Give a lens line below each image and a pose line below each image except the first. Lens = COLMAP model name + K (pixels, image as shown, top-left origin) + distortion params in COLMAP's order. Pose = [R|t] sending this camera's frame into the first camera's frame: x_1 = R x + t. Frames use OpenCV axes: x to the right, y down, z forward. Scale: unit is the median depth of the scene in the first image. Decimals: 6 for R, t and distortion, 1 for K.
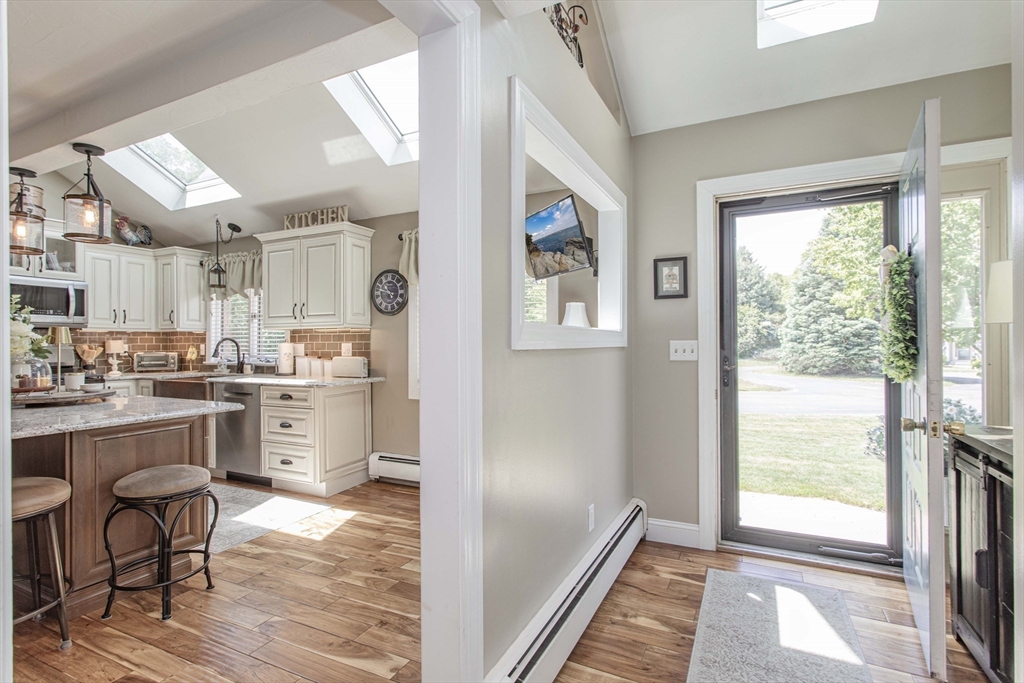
lens RADIAL K [[489.8, 0, 508.7], [0, 489.8, 341.1], [0, 0, 1]] dist [0.002418, 0.000092]
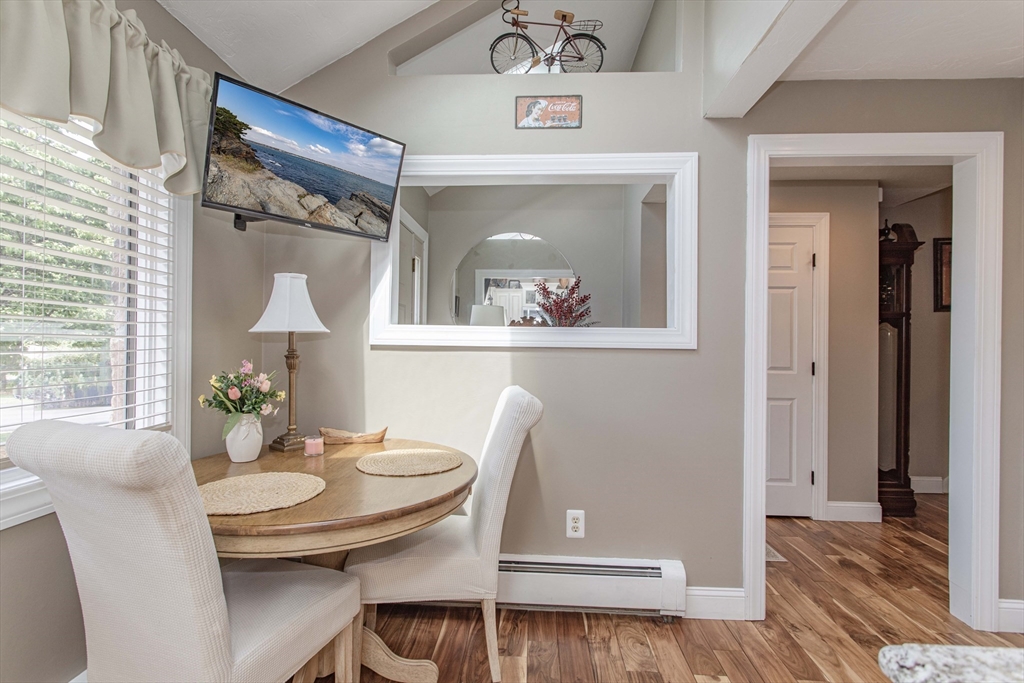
lens RADIAL K [[480.4, 0, 512.6], [0, 480.4, 341.7], [0, 0, 1]] dist [0.004667, 0.000409]
pose [[-0.411800, -0.006120, 0.911254, -0.413088], [-0.023849, 0.999707, -0.004063, 0.001490], [-0.910962, -0.023406, -0.411825, 0.759020]]
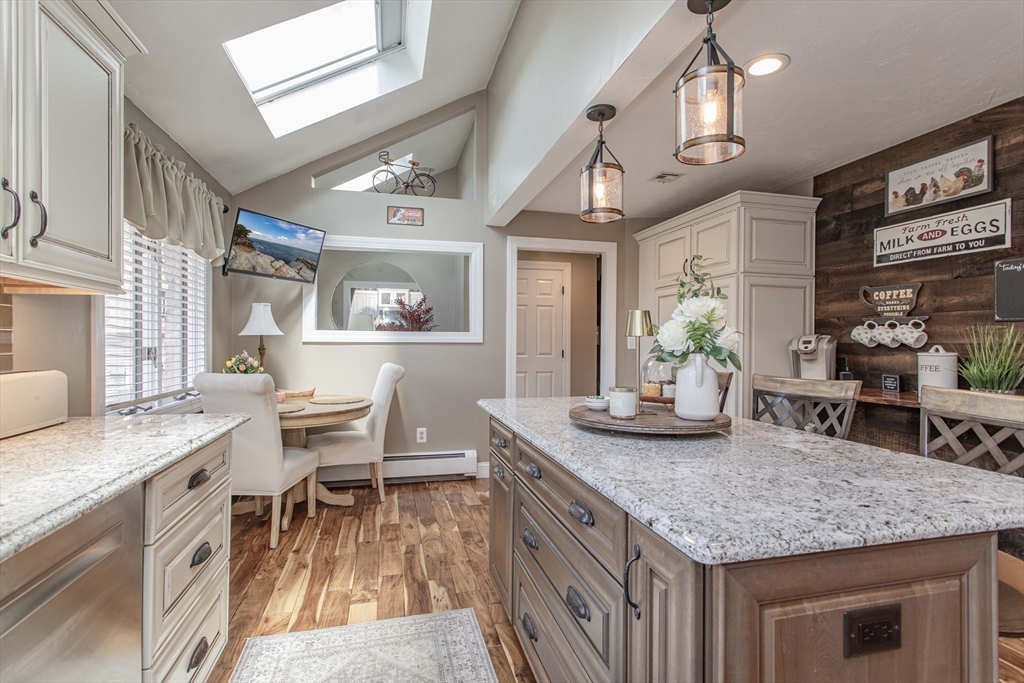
lens RADIAL K [[489.8, 0, 509.7], [0, 489.8, 338.3], [0, 0, 1]] dist [0.002418, 0.000092]
pose [[-0.660149, -0.004511, 0.751121, -0.830000], [-0.016174, 0.999835, -0.008211, 0.000932], [-0.750961, -0.017569, -0.660113, 1.002462]]
